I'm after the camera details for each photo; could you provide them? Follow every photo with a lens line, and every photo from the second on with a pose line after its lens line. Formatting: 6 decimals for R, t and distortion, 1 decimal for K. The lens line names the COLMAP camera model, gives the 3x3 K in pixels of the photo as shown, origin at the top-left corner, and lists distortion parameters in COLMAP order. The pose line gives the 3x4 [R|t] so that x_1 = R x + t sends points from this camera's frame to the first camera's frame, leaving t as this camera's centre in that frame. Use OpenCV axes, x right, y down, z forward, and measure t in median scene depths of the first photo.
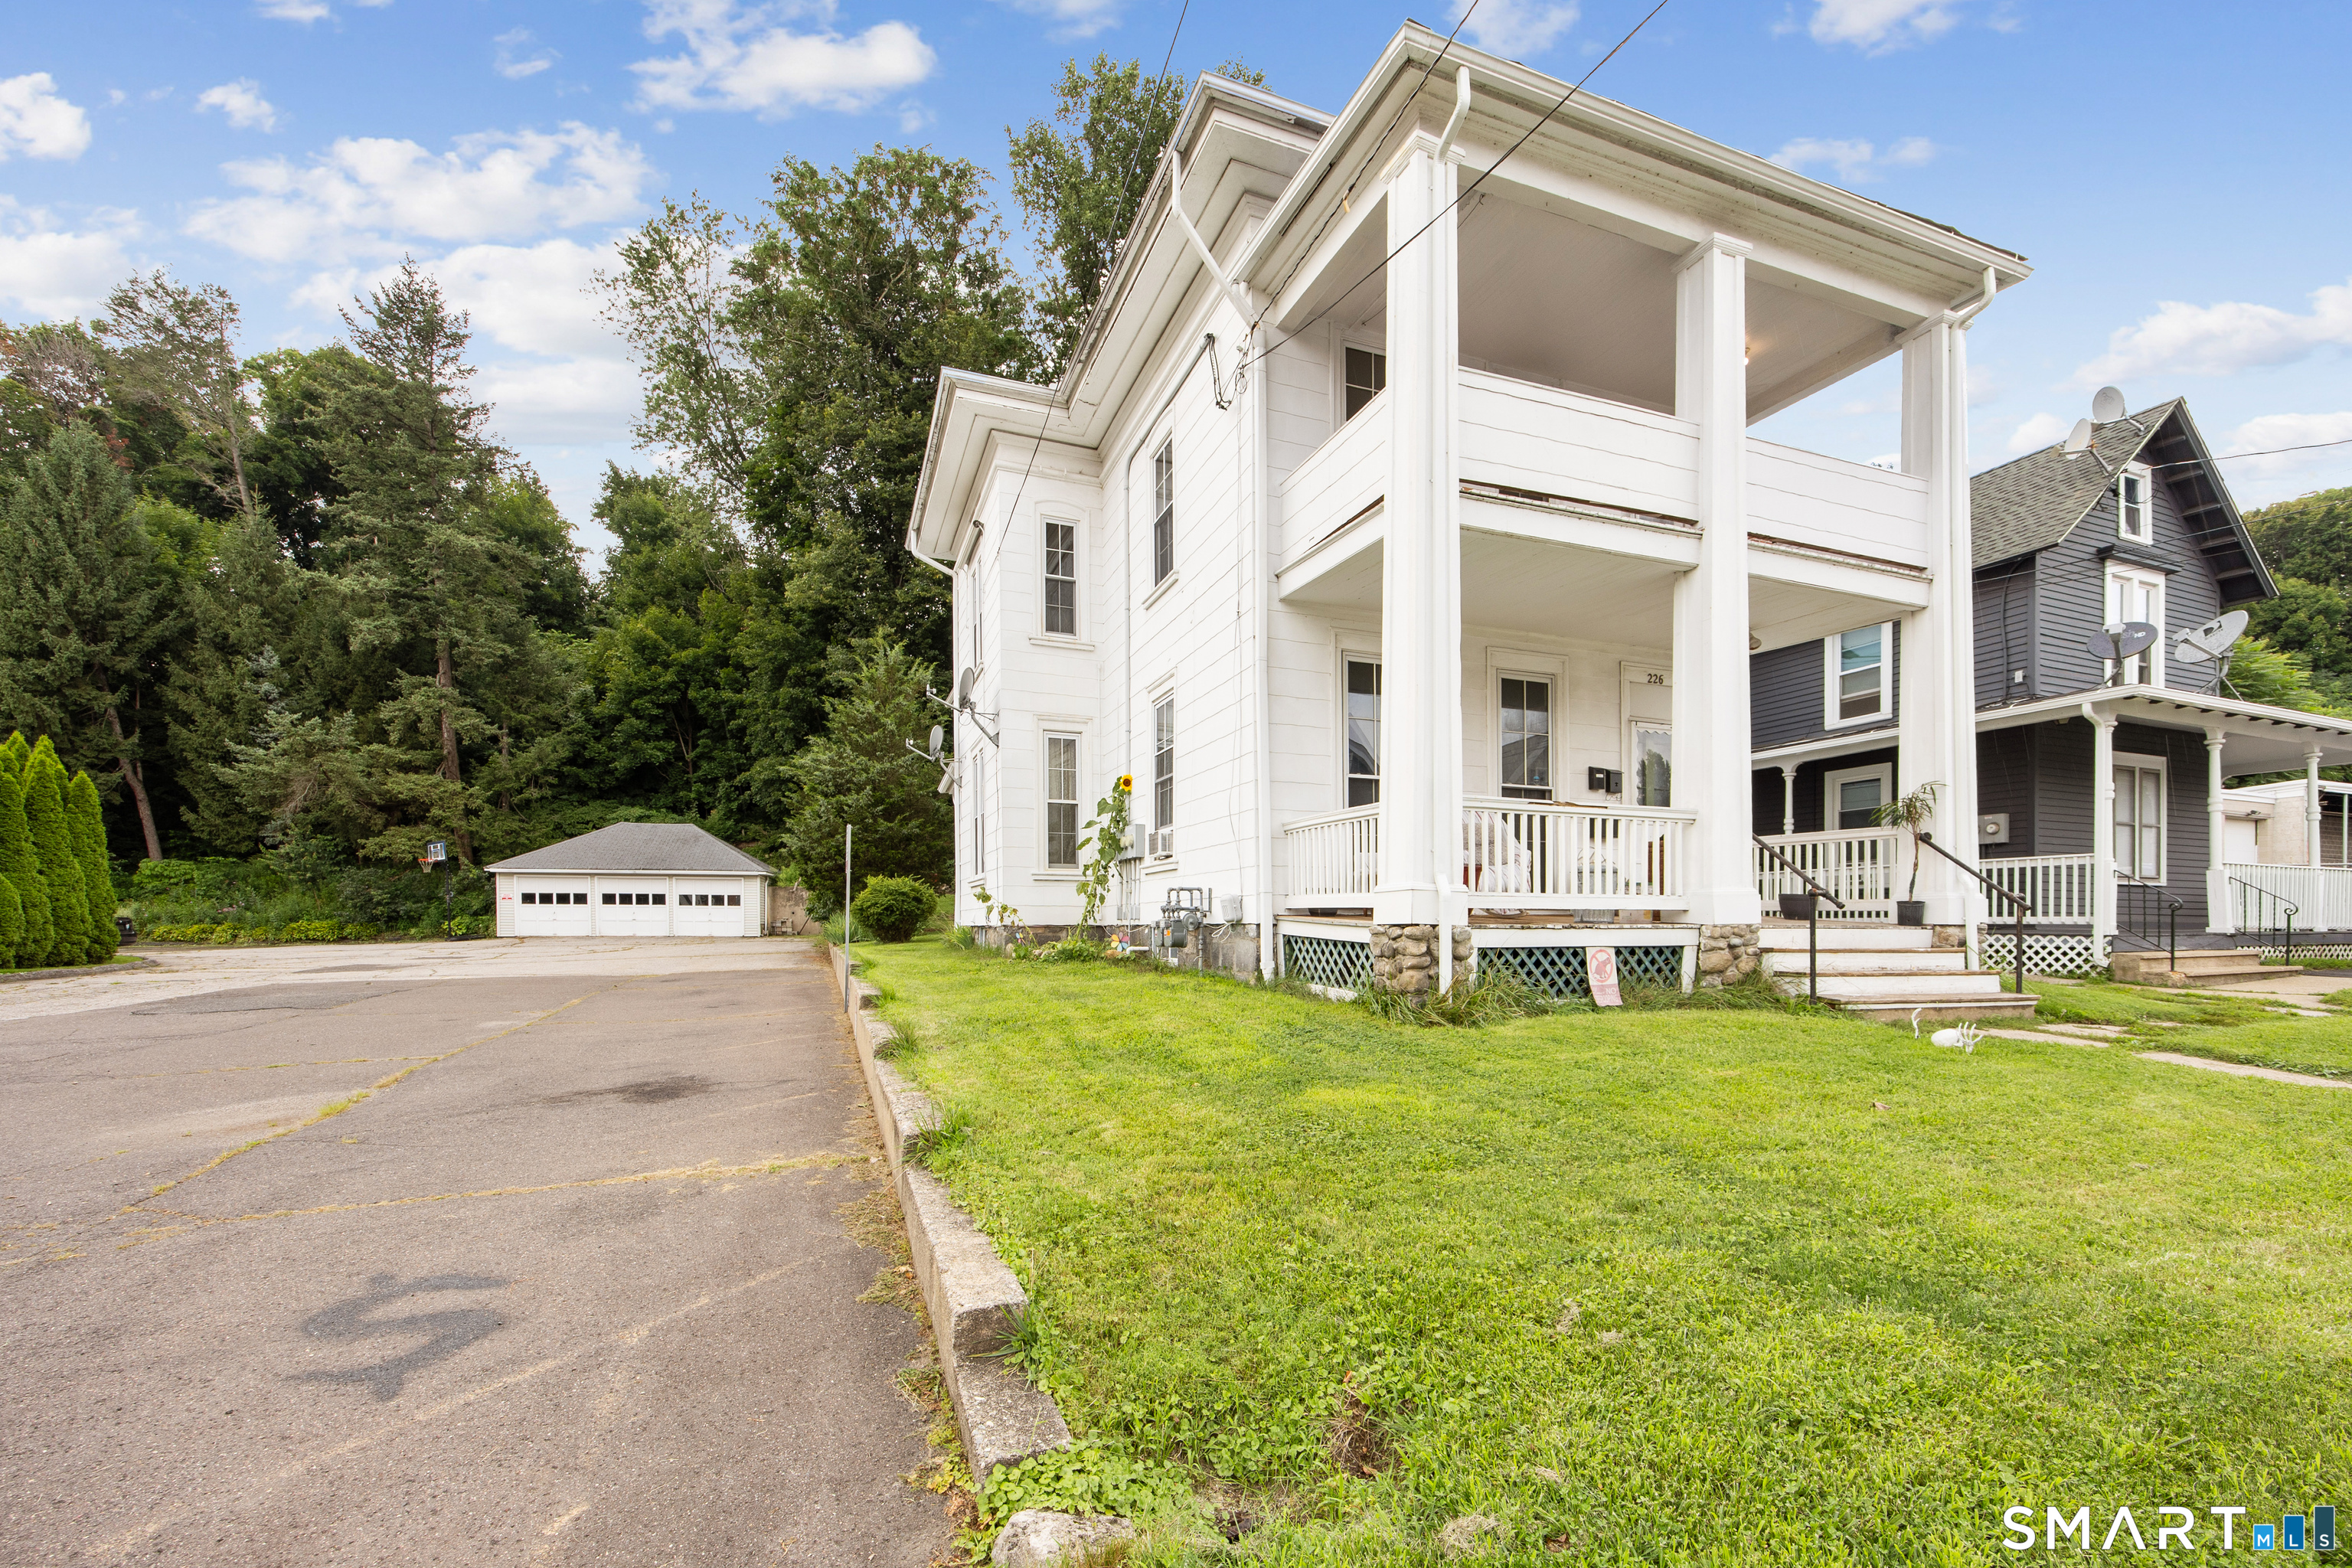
lens RADIAL K [[960.7, 0, 1177.5], [0, 960.7, 779.1], [0, 0, 1]] dist [0.001098, -0.000112]
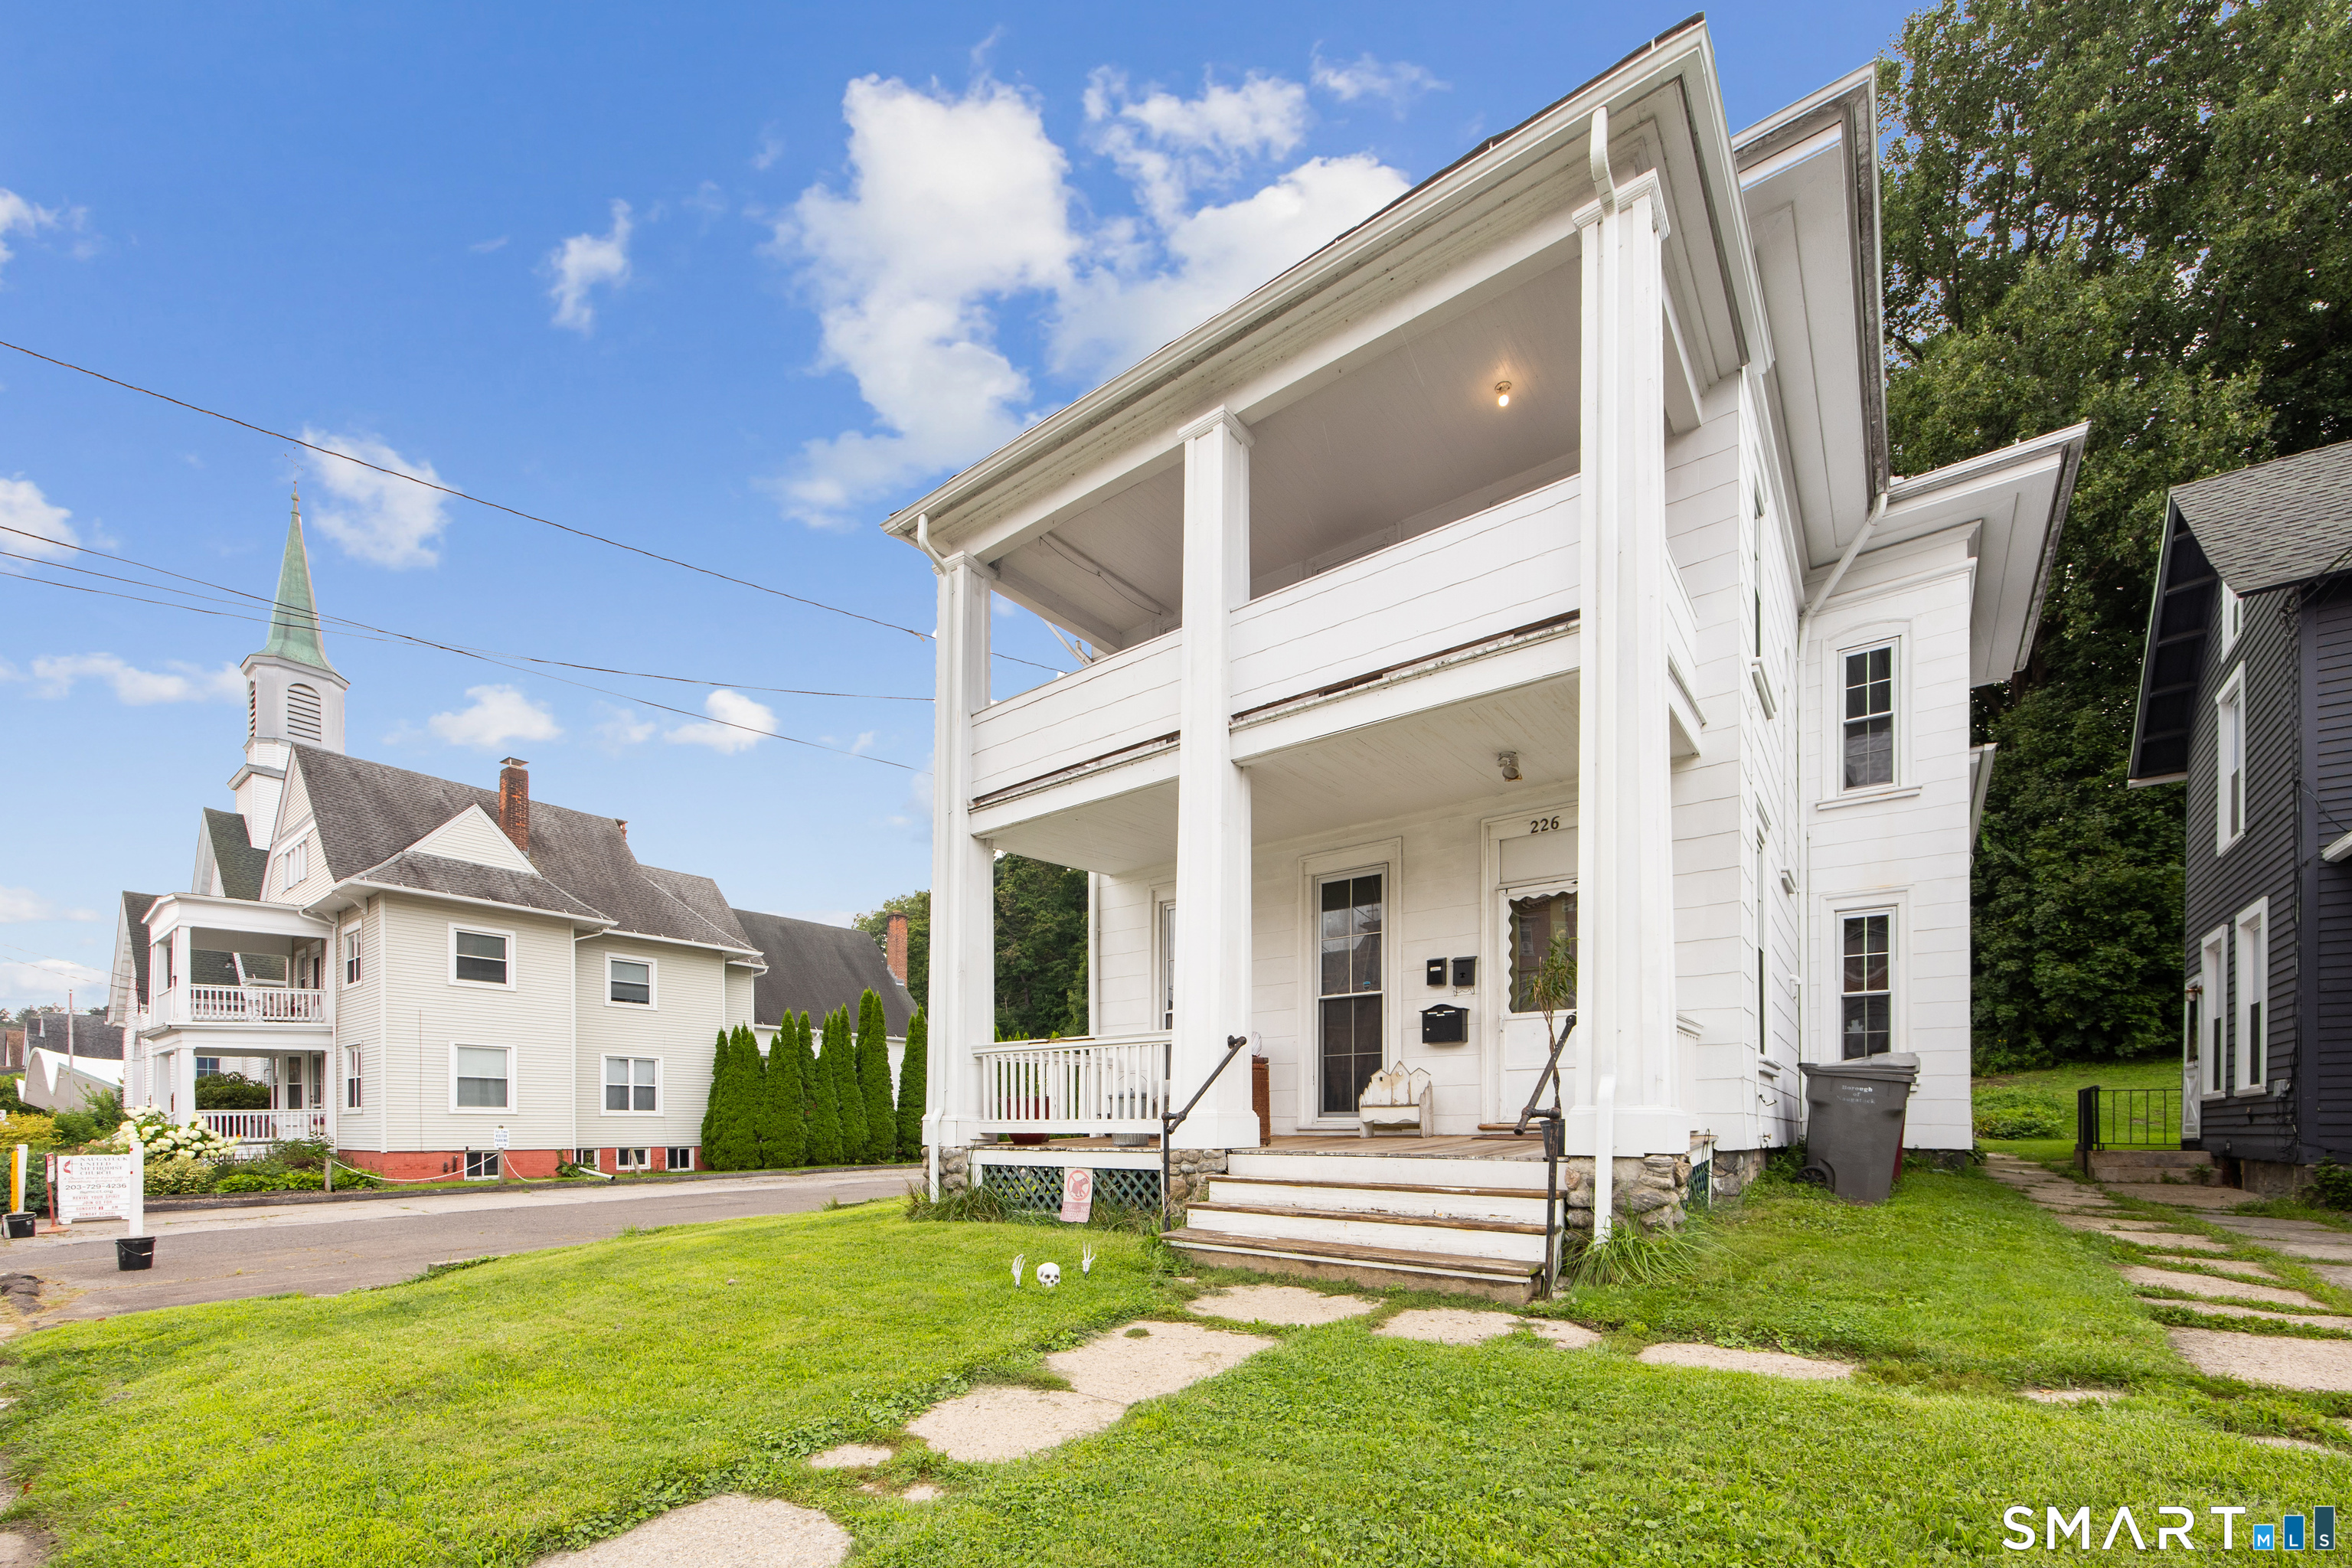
lens RADIAL K [[952.5, 0, 1172.8], [0, 952.5, 958.5], [0, 0, 1]] dist [0.000066, 0.000146]
pose [[0.542242, -0.144385, -0.827723, 0.794294], [0.121523, 0.988243, -0.092775, 0.028989], [0.831388, -0.050281, 0.553414, 0.277586]]
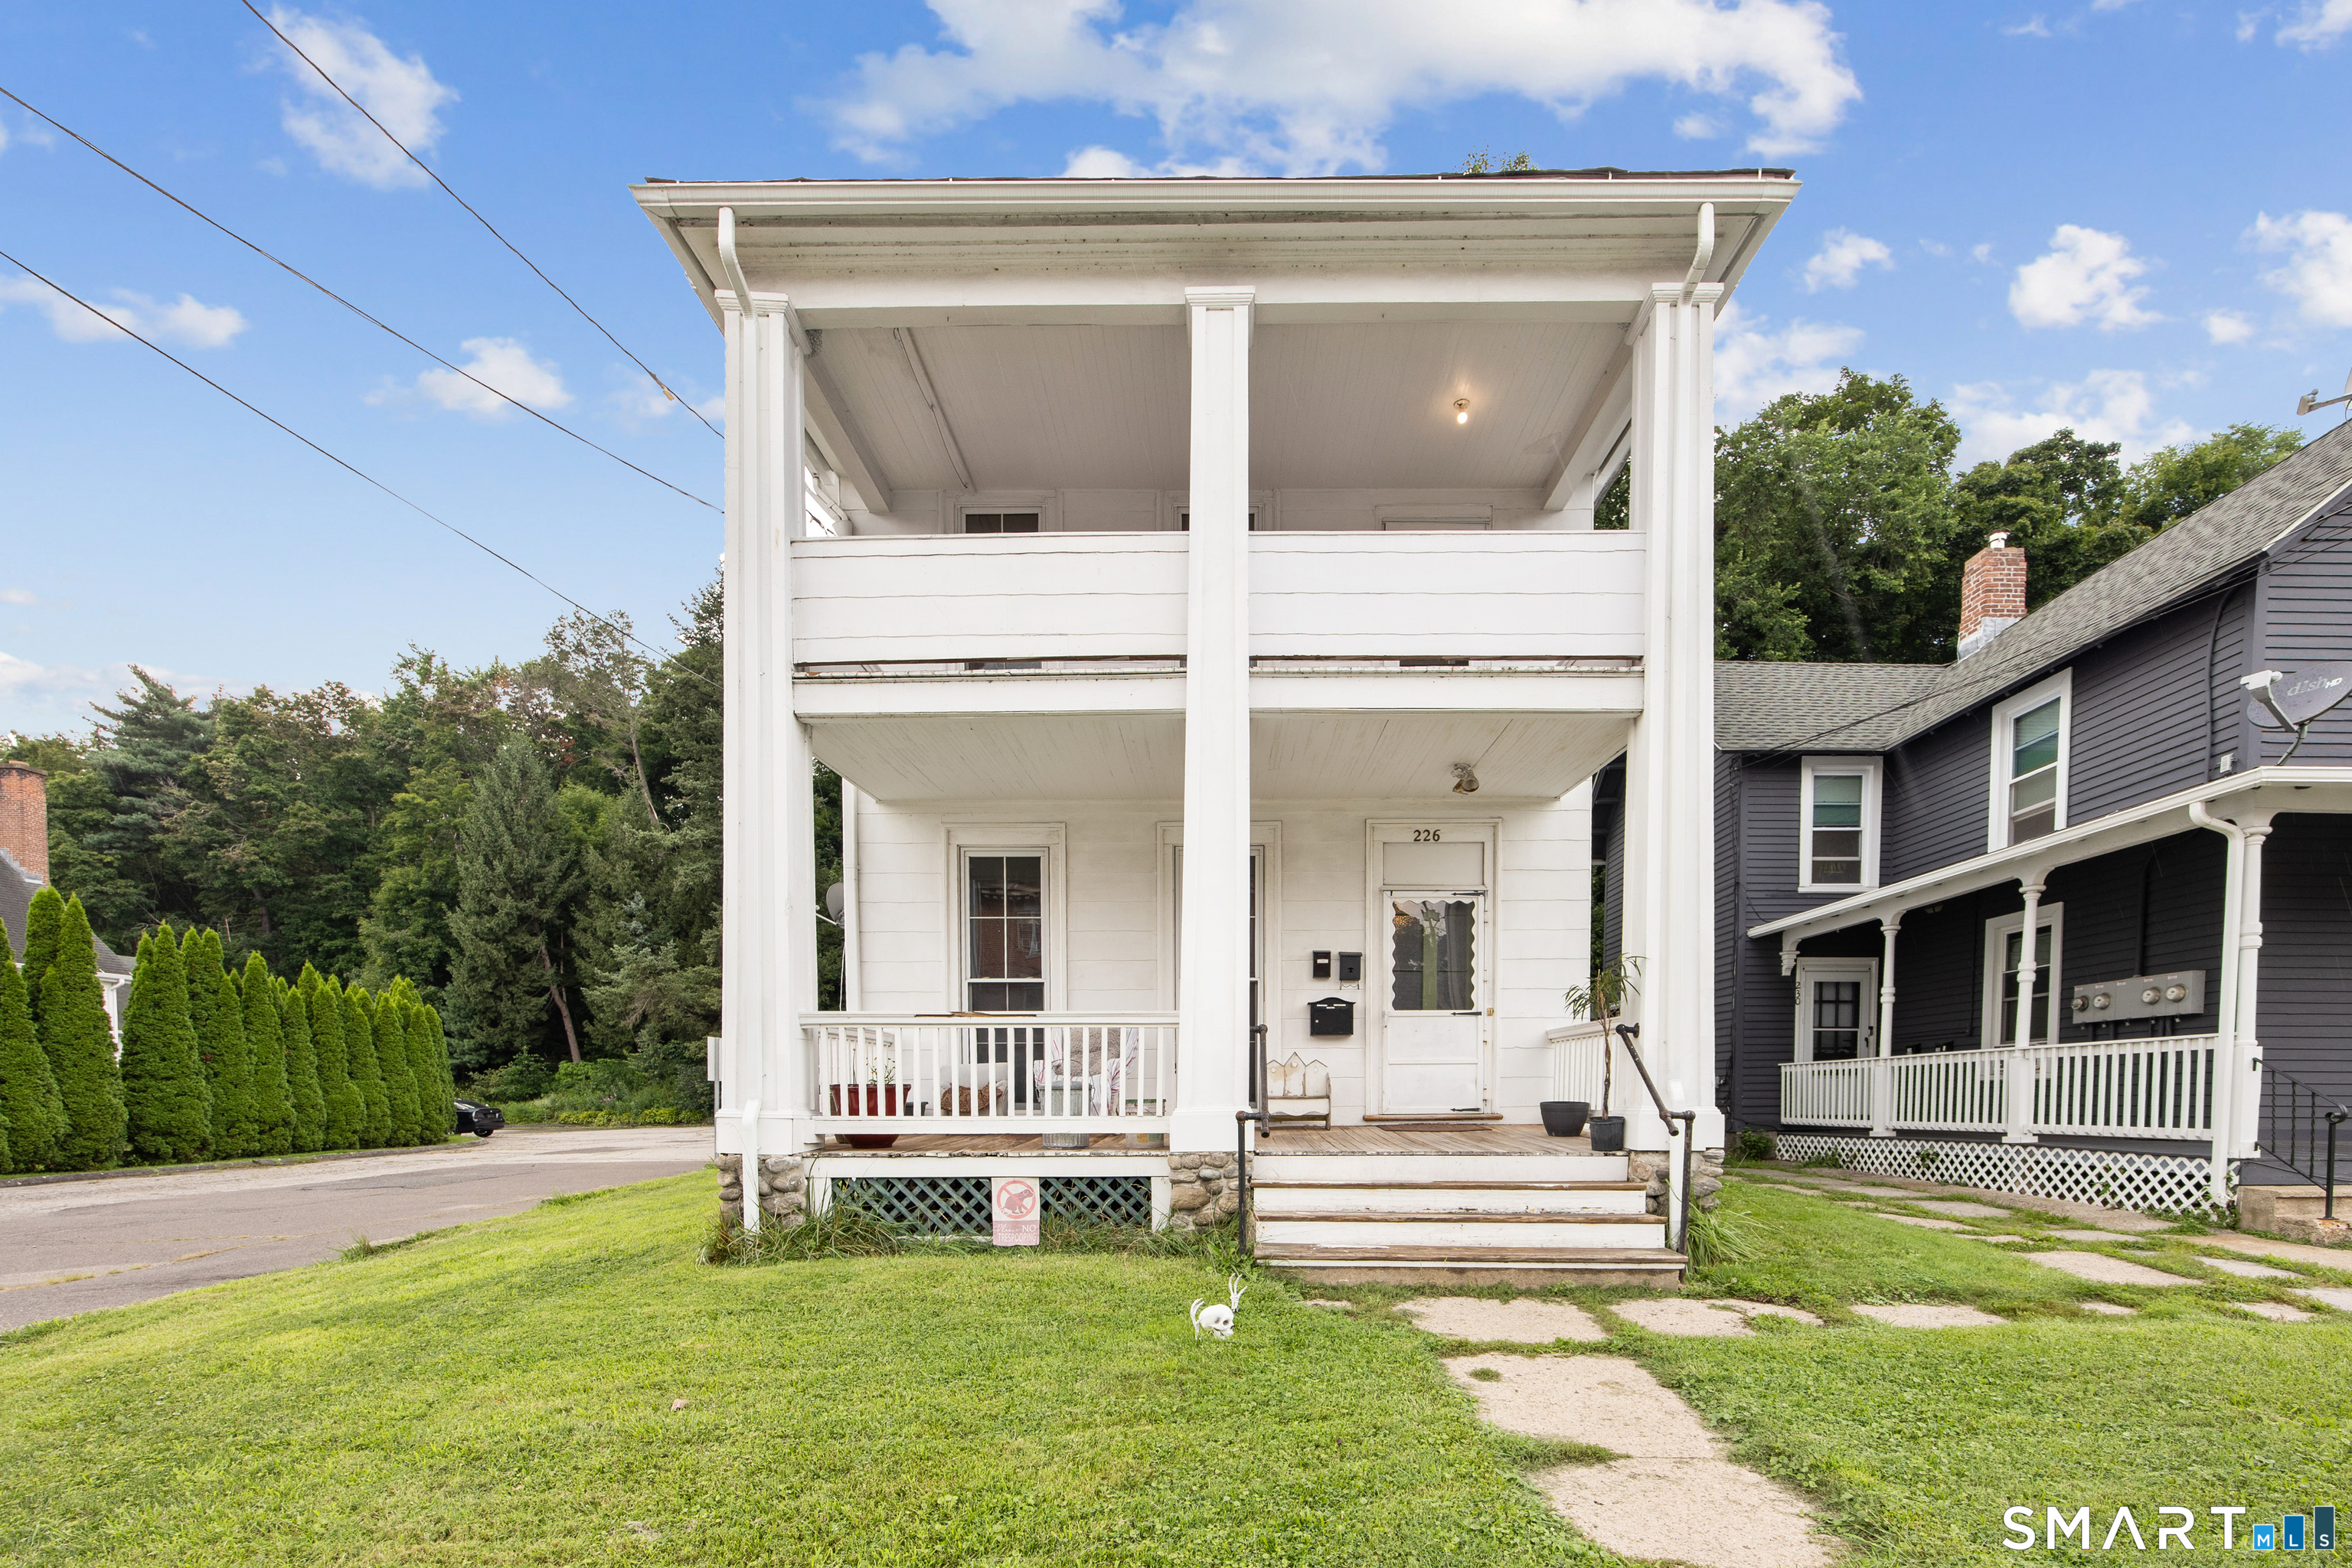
lens RADIAL K [[968.0, 0, 1214.9], [0, 968.0, 989.7], [0, 0, 1]] dist [0.002034, 0.000031]
pose [[0.937842, -0.040205, -0.344726, 0.506759], [0.051882, 0.998347, 0.024713, -0.003587], [0.343163, -0.041062, 0.938378, 0.139109]]
